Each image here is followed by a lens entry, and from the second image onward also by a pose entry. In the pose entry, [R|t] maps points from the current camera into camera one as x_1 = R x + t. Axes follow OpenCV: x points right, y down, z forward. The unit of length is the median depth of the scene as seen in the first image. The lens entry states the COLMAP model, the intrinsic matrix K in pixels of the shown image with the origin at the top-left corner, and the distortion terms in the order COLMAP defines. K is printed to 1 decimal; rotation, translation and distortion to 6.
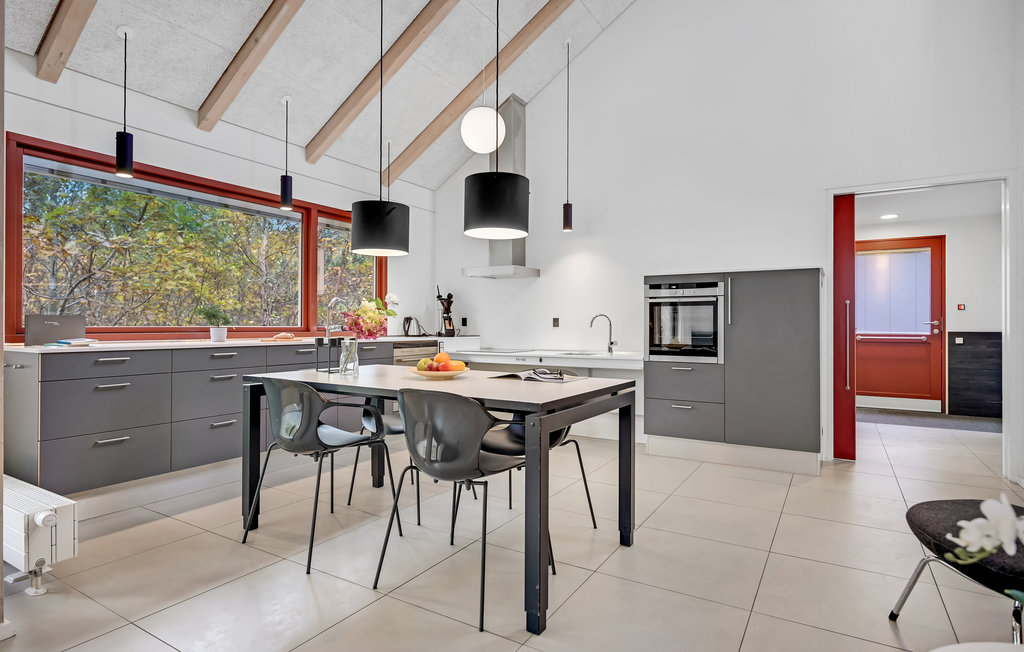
lens RADIAL K [[524.7, 0, 506.4], [0, 524.7, 324.9], [0, 0, 1]] dist [0.006610, -0.002653]
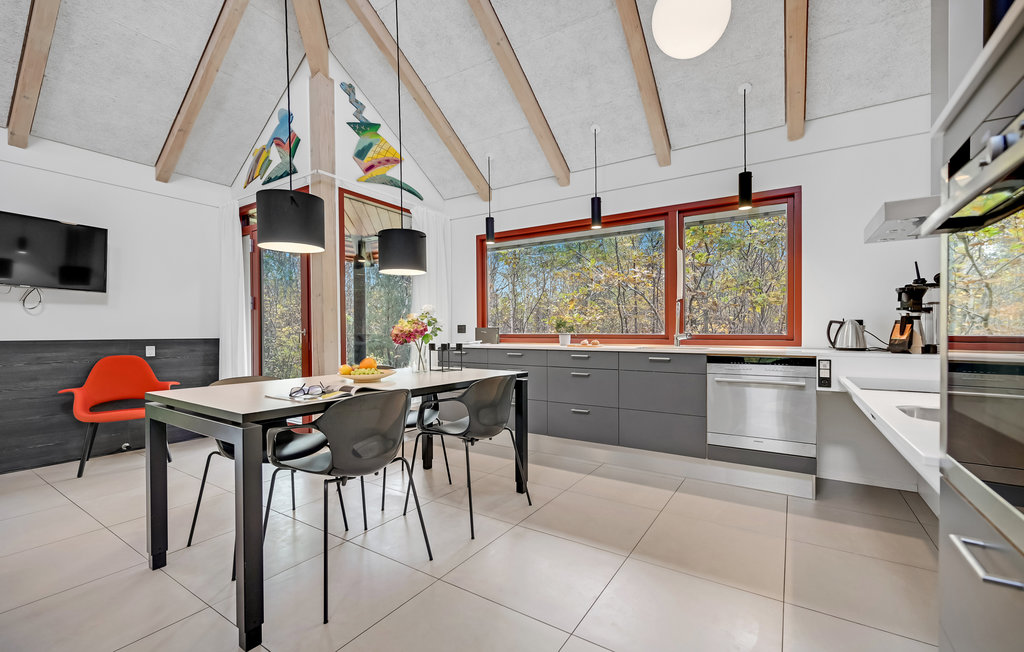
lens RADIAL K [[437.3, 0, 502.0], [0, 437.3, 332.2], [0, 0, 1]] dist [0.003542, 0.000387]
pose [[-0.026861, -0.000916, -0.999639, 0.351124], [0.002056, 0.999997, -0.000972, -0.000232], [0.999637, -0.002081, -0.026859, 0.570974]]
